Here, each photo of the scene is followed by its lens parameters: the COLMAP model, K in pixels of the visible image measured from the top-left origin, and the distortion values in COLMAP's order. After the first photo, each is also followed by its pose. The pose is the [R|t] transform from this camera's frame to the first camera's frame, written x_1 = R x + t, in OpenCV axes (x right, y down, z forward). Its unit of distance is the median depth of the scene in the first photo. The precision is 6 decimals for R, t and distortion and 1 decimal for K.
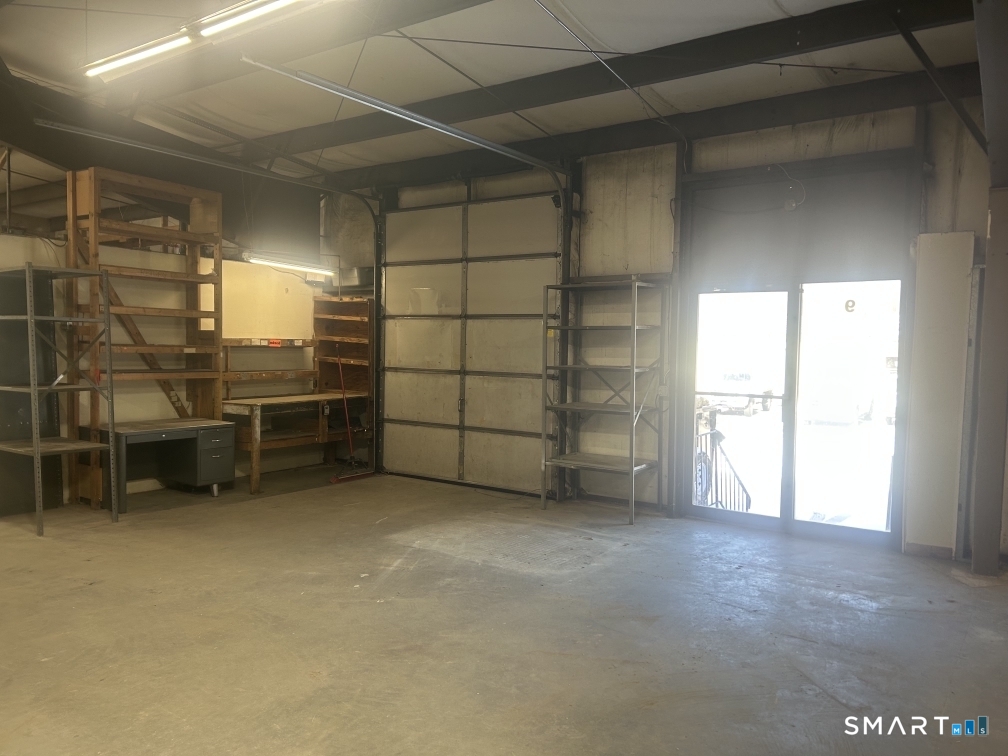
lens RADIAL K [[755.3, 0, 513.9], [0, 755.3, 389.0], [0, 0, 1]] dist [0.065357, -0.064452]
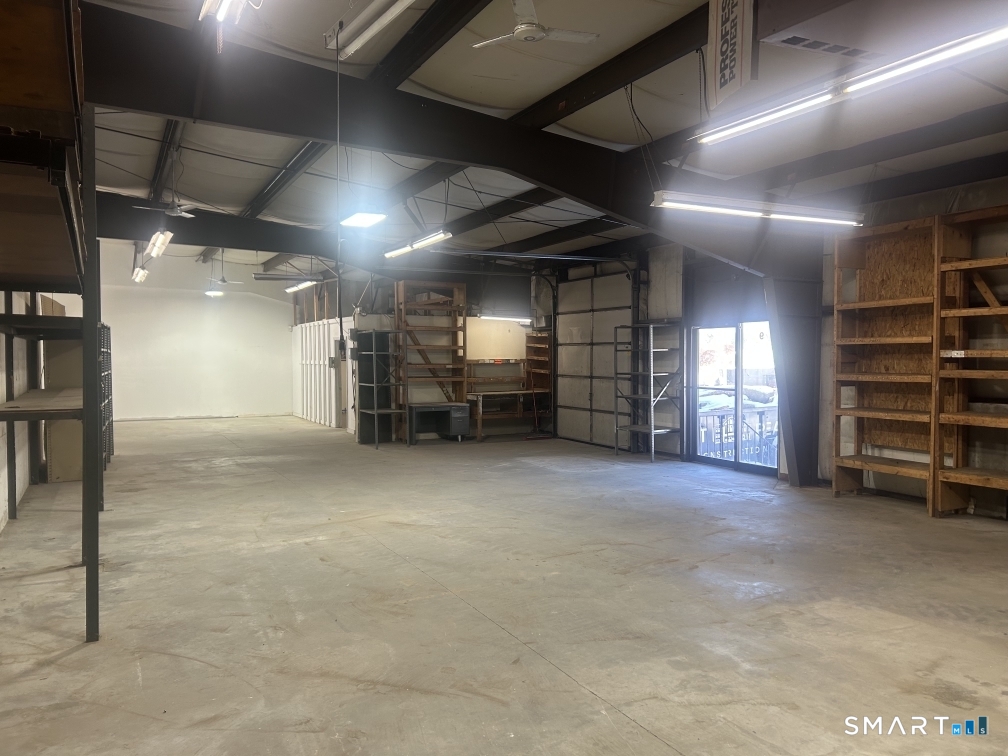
lens RADIAL K [[755.3, 0, 500.4], [0, 755.3, 375.2], [0, 0, 1]] dist [0.065357, -0.064452]
pose [[0.878896, -0.007100, -0.476961, 0.575833], [-0.009182, 0.999452, -0.031799, 0.030108], [0.476925, 0.032327, 0.878349, -0.595210]]
